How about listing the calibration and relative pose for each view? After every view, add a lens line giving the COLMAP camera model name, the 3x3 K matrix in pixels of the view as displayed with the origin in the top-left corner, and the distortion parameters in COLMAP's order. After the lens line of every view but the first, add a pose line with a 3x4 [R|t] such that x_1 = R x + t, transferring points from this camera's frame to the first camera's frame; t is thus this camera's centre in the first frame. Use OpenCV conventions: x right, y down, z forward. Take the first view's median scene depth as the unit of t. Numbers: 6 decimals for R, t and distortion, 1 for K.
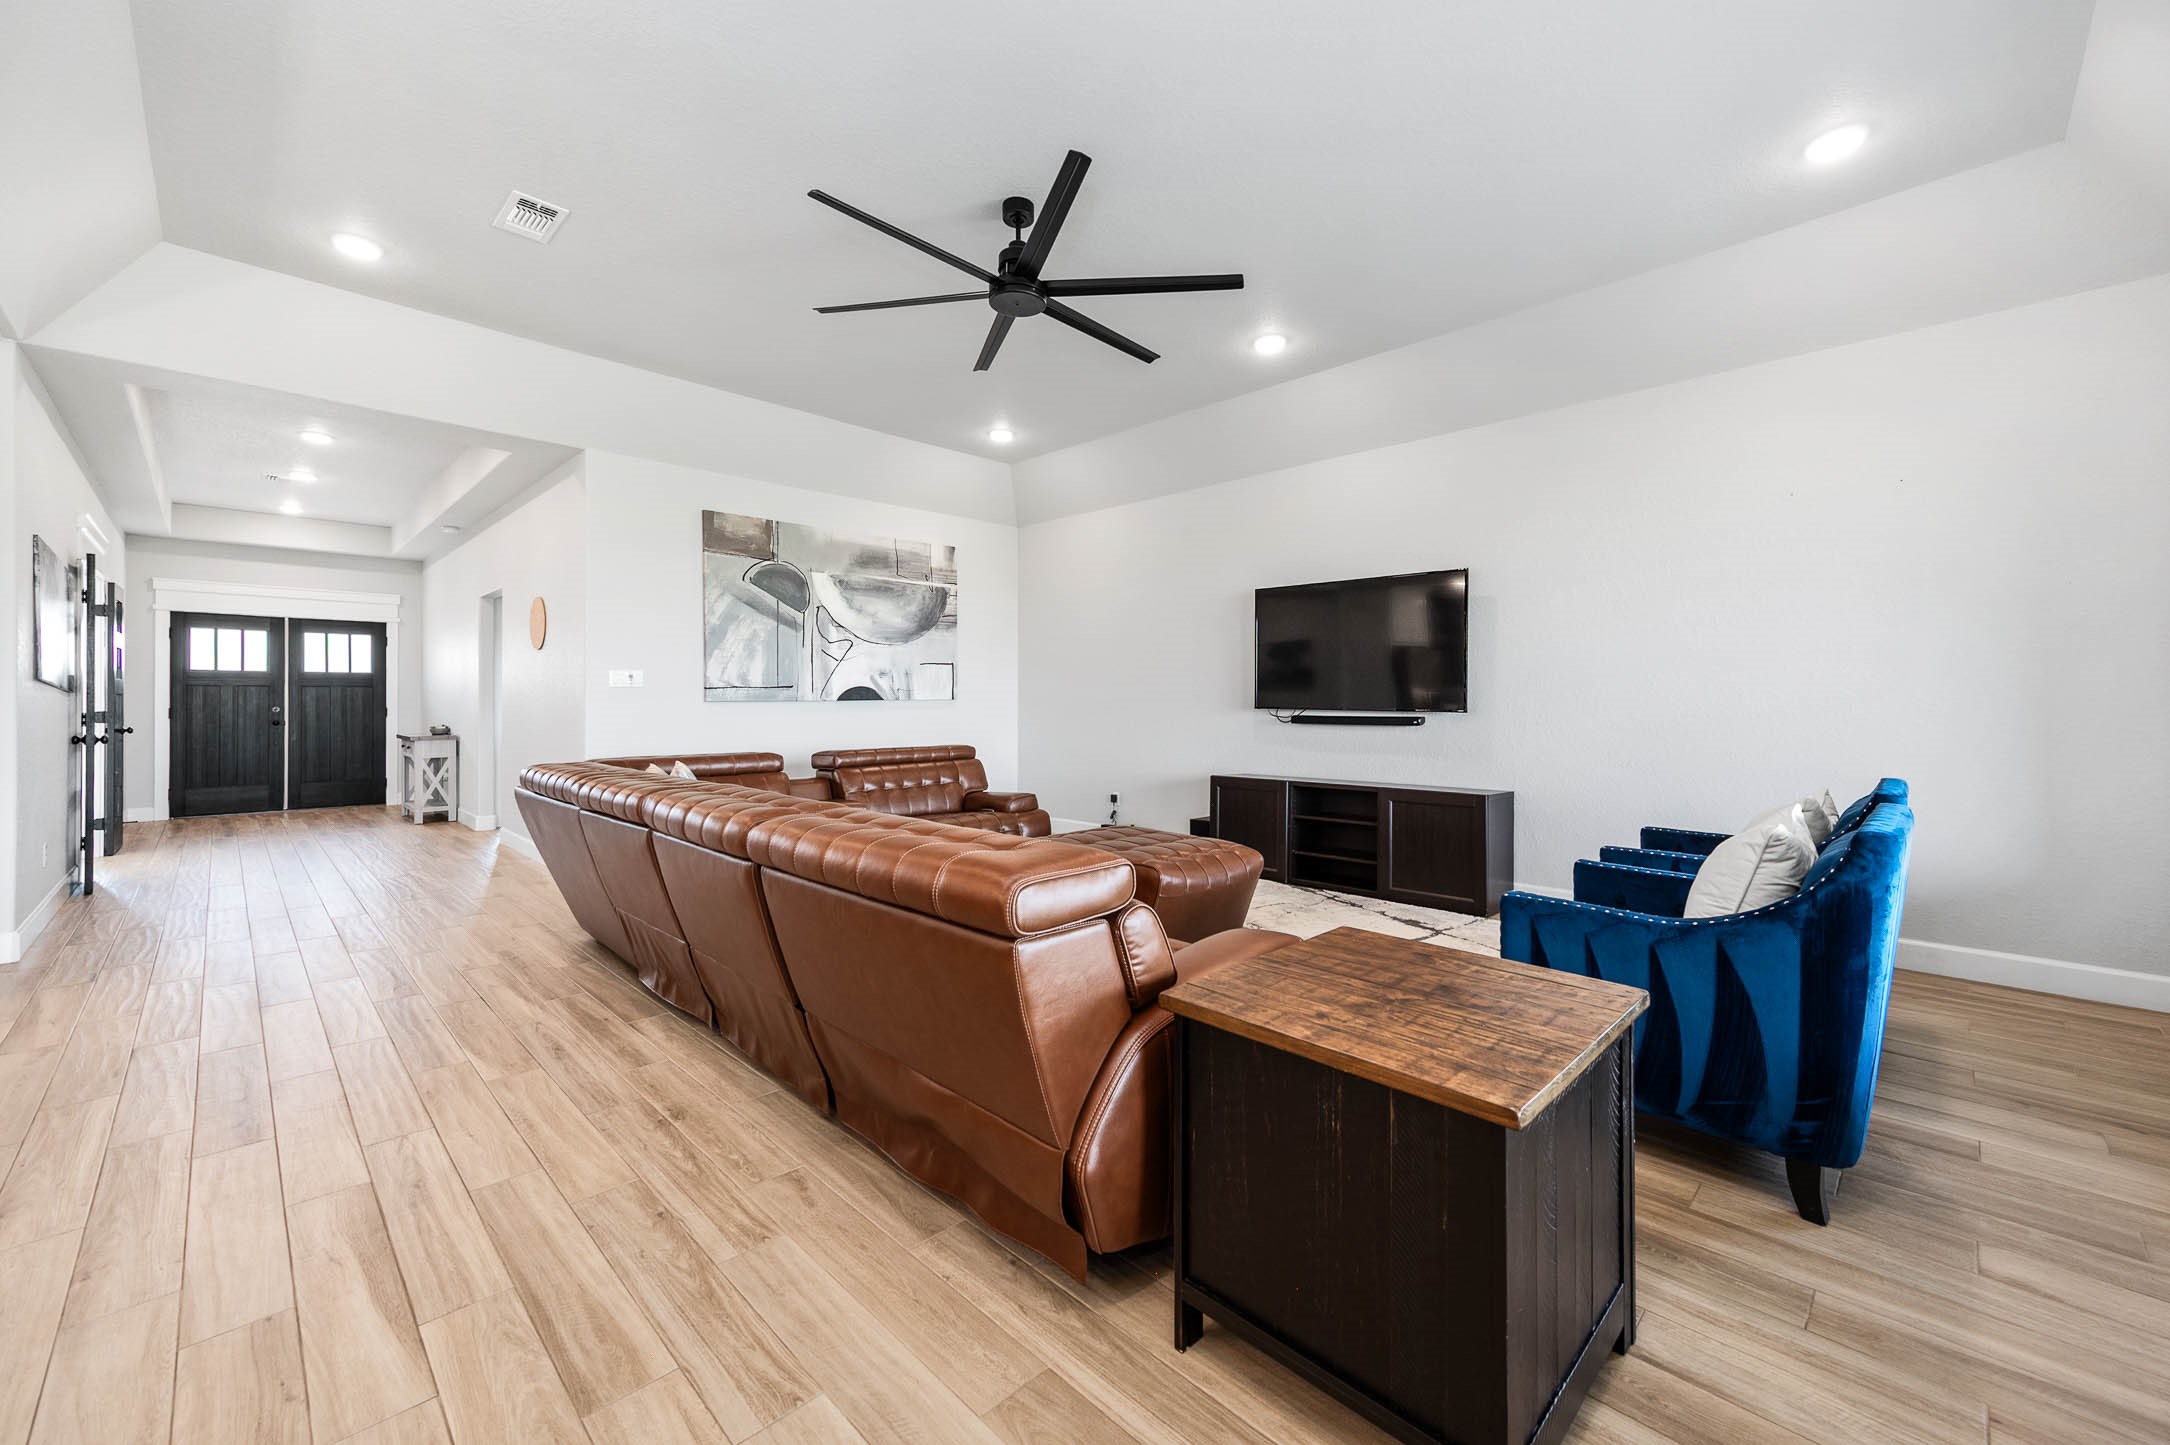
lens RADIAL K [[848.0, 0, 1094.6], [0, 848.0, 706.4], [0, 0, 1]] dist [0.011927, 0.000608]
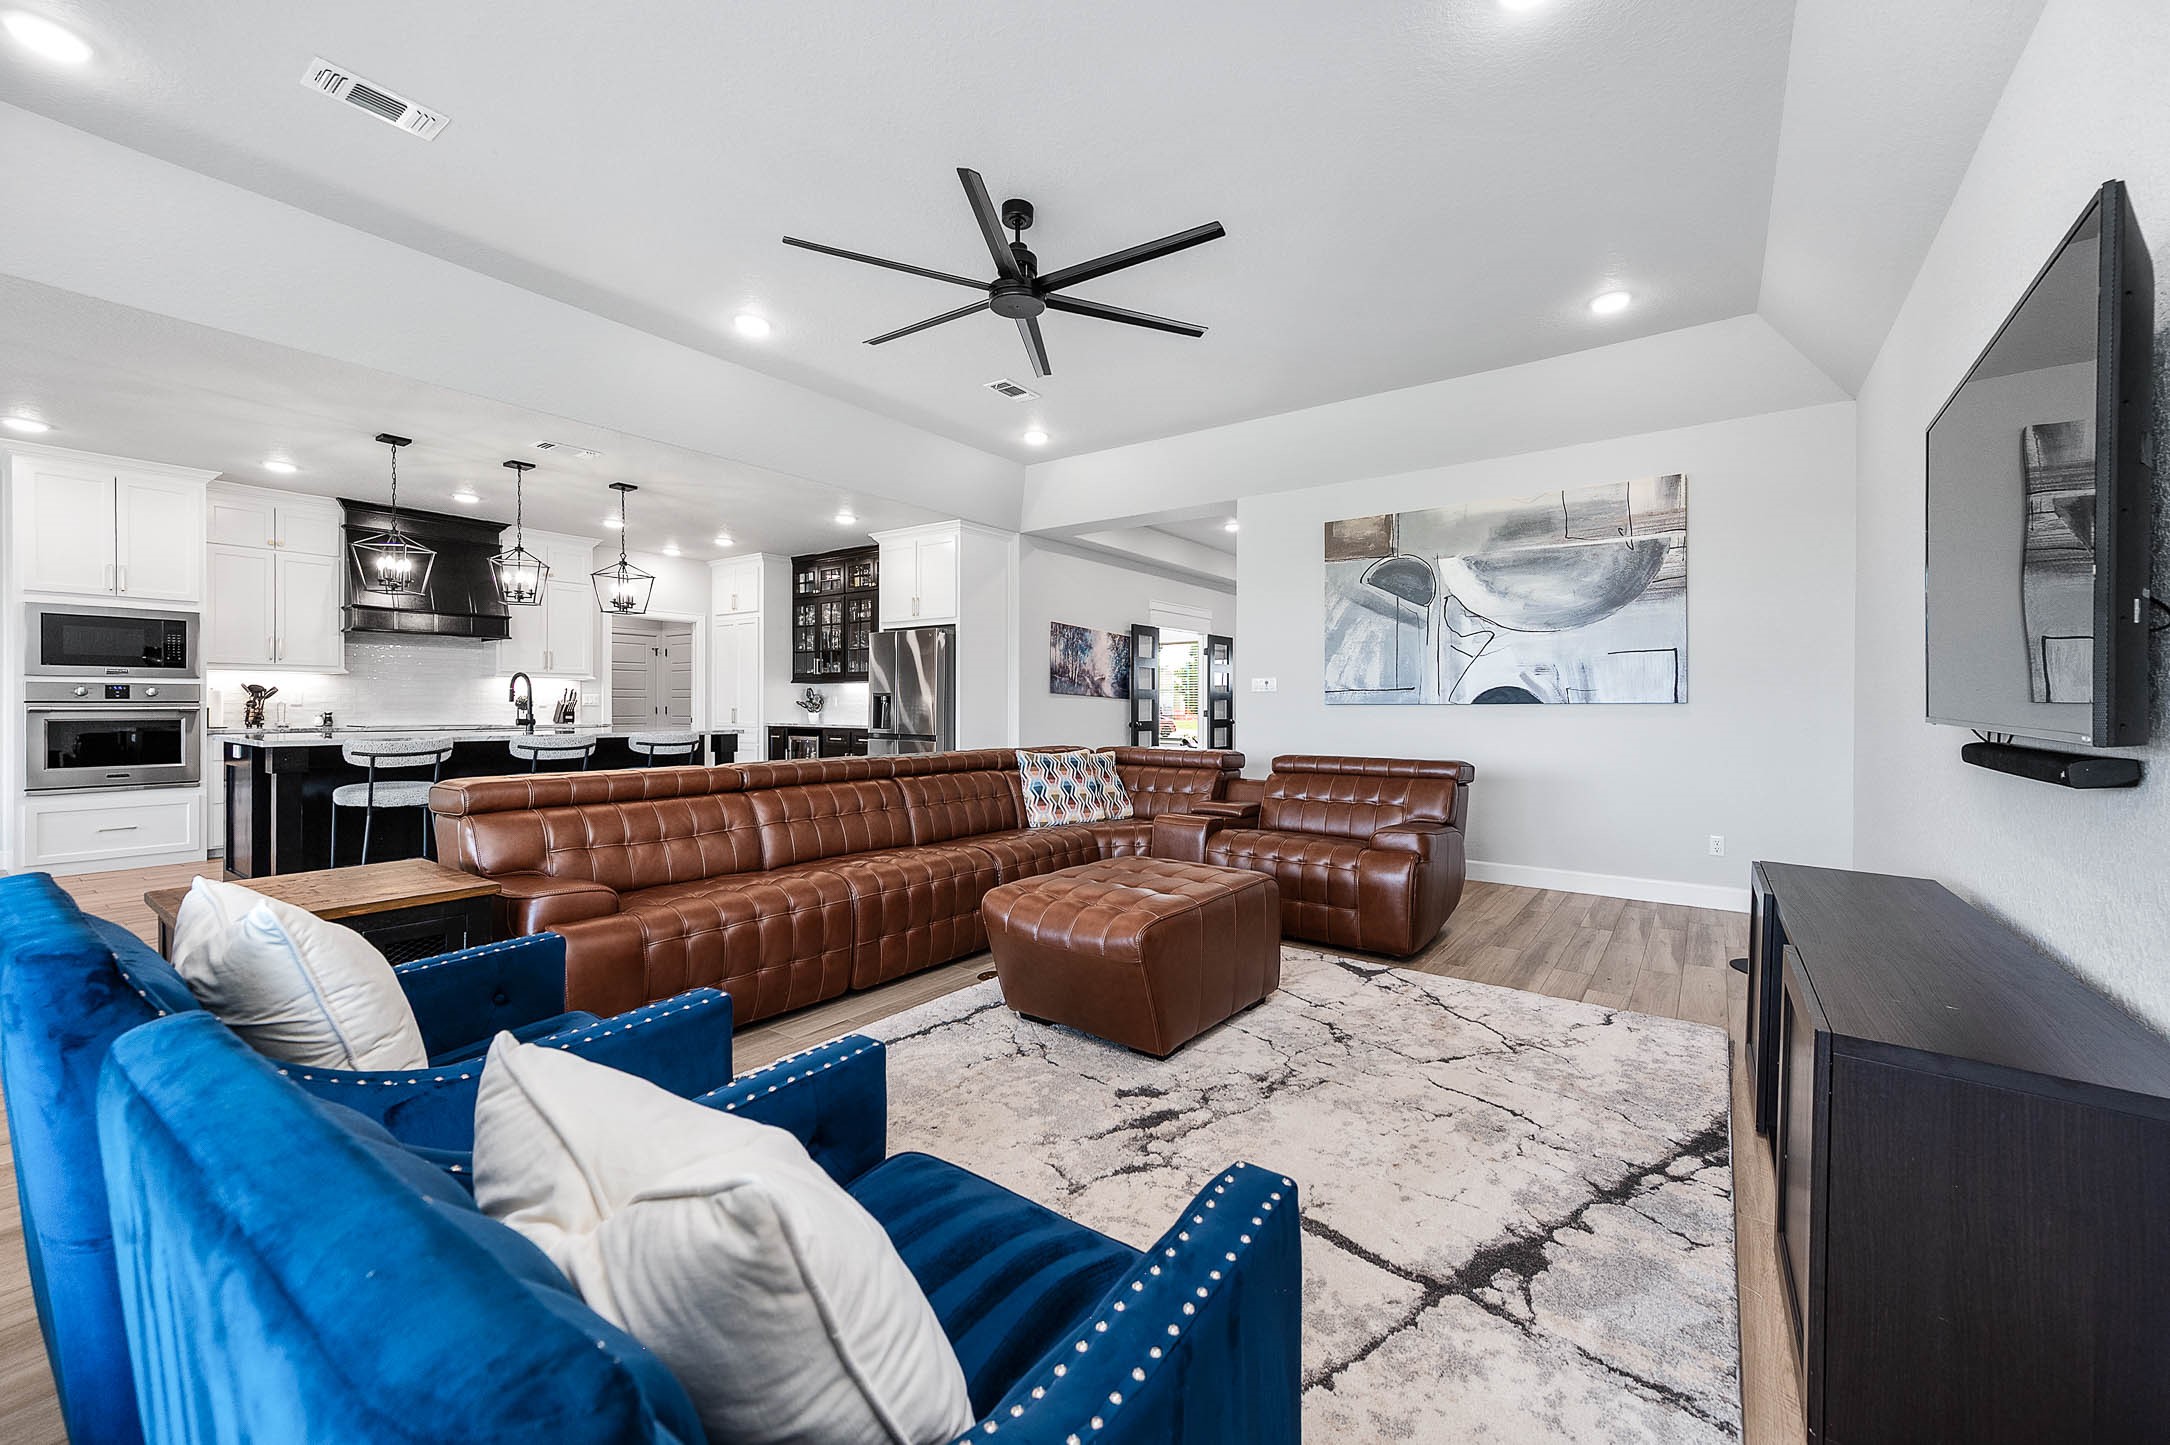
lens RADIAL K [[848.0, 0, 1077.7], [0, 848.0, 701.8], [0, 0, 1]] dist [0.011927, 0.000608]
pose [[0.142167, -0.002105, -0.989841, 0.432490], [-0.011060, 0.999932, -0.003715, -0.001455], [0.989781, 0.011476, 0.142134, 0.441703]]
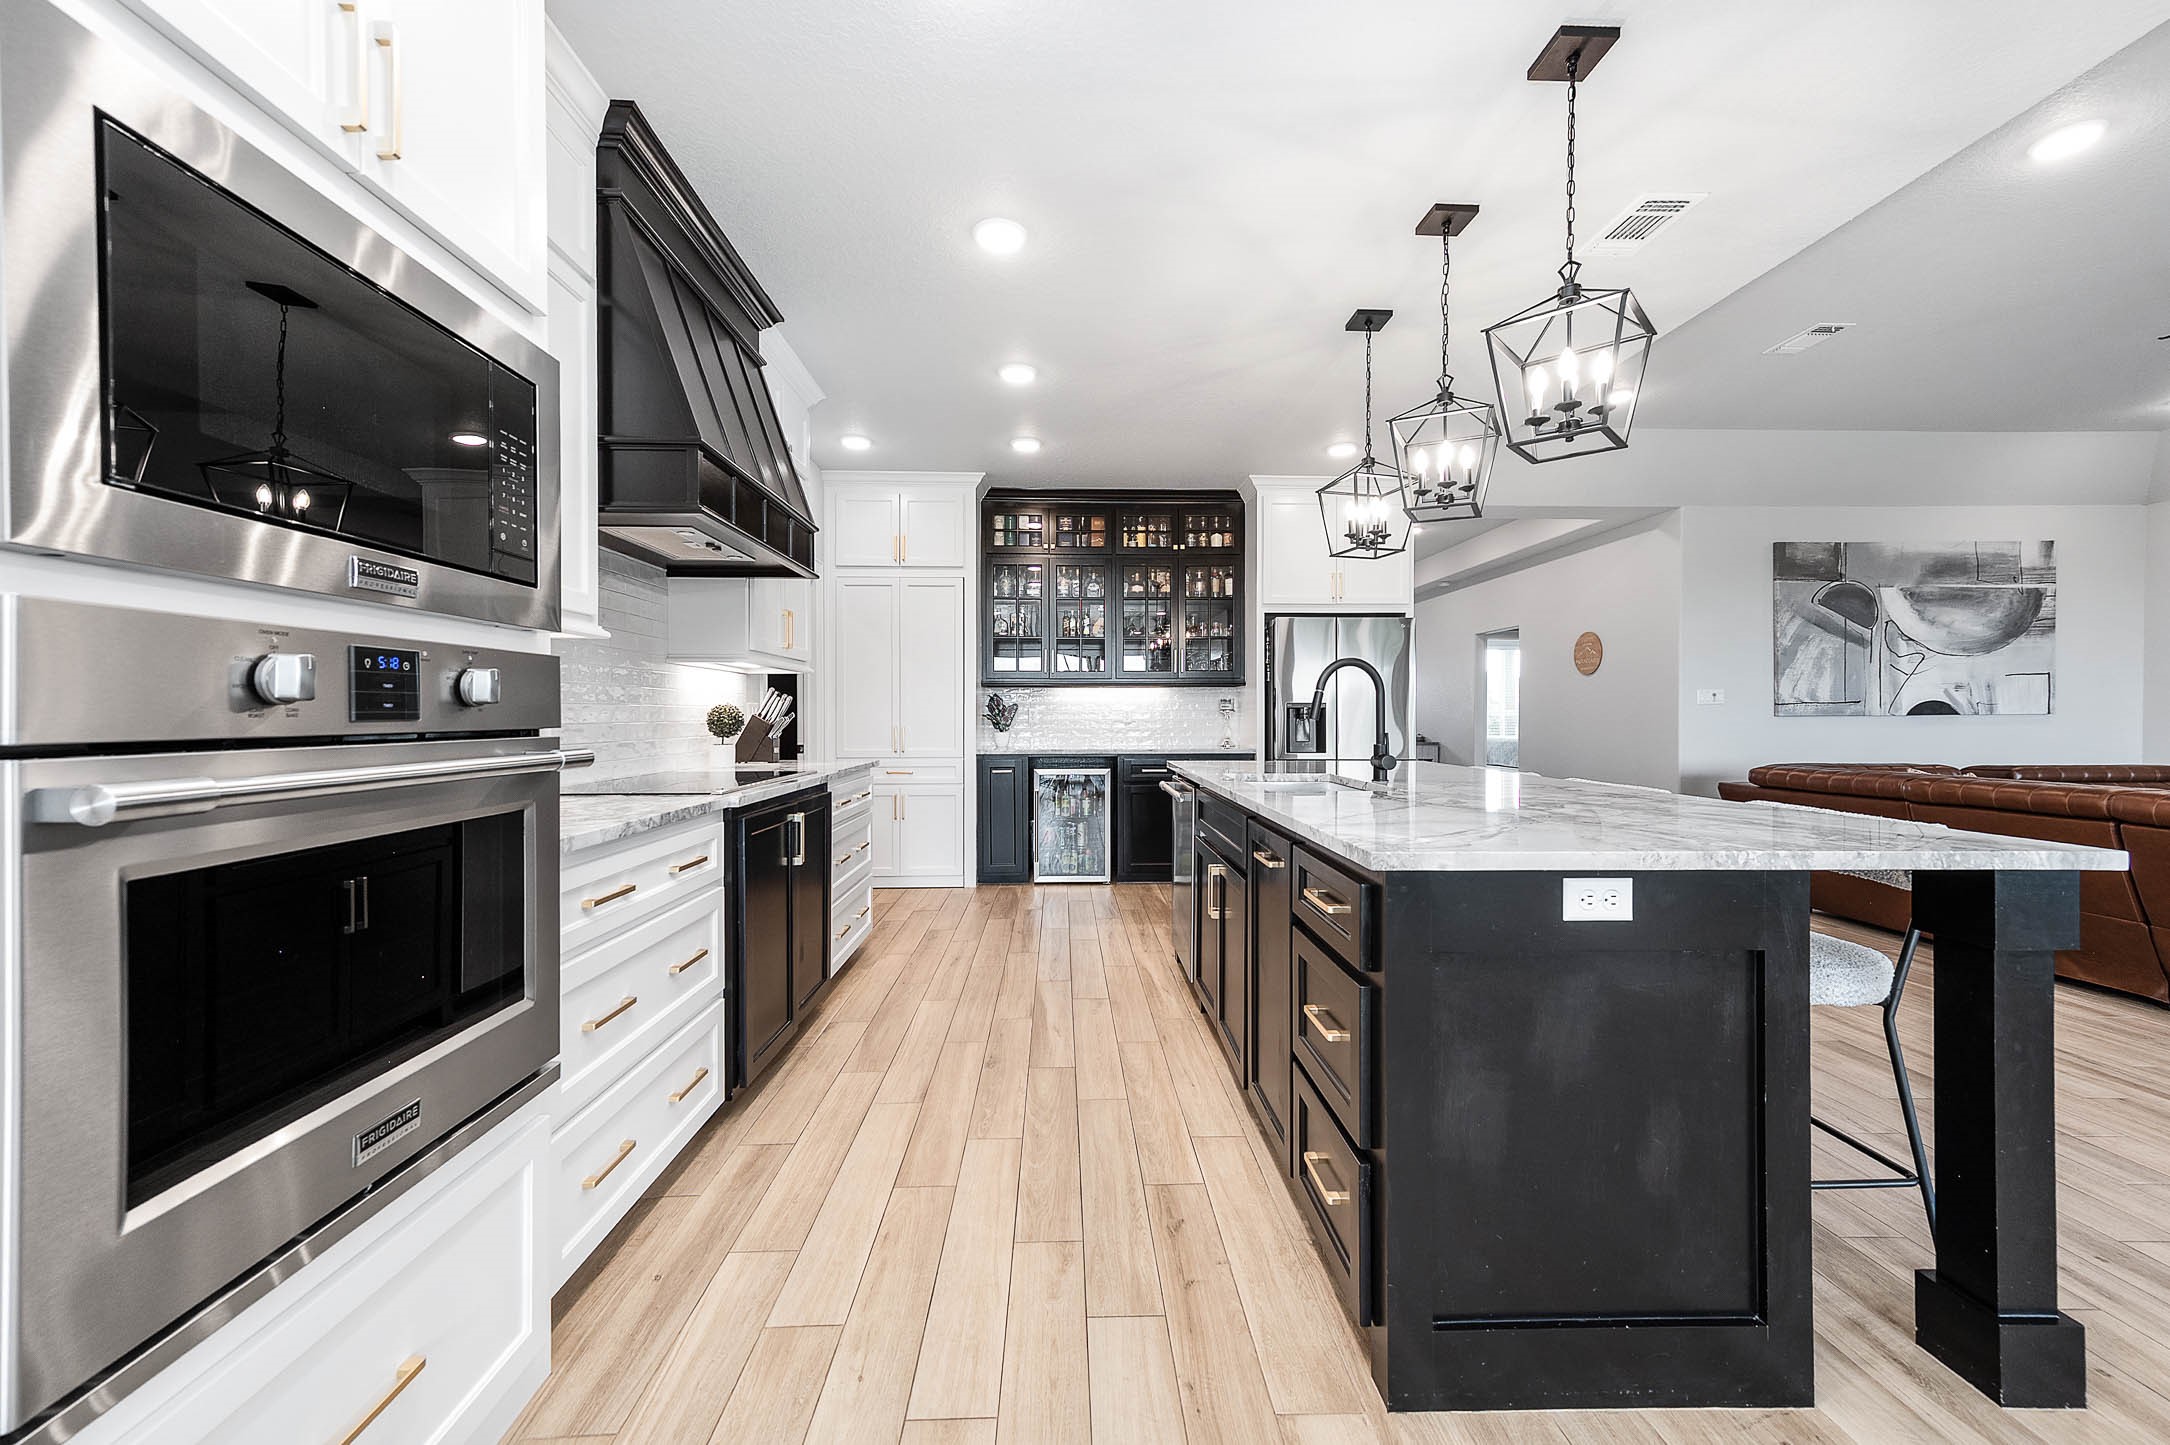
lens RADIAL K [[848.0, 0, 1093.0], [0, 848.0, 716.6], [0, 0, 1]] dist [0.011927, 0.000608]
pose [[0.725131, 0.001036, -0.688610, -0.272528], [-0.004474, 0.999985, -0.003207, 0.001628], [0.688596, 0.005406, 0.725125, -0.329871]]
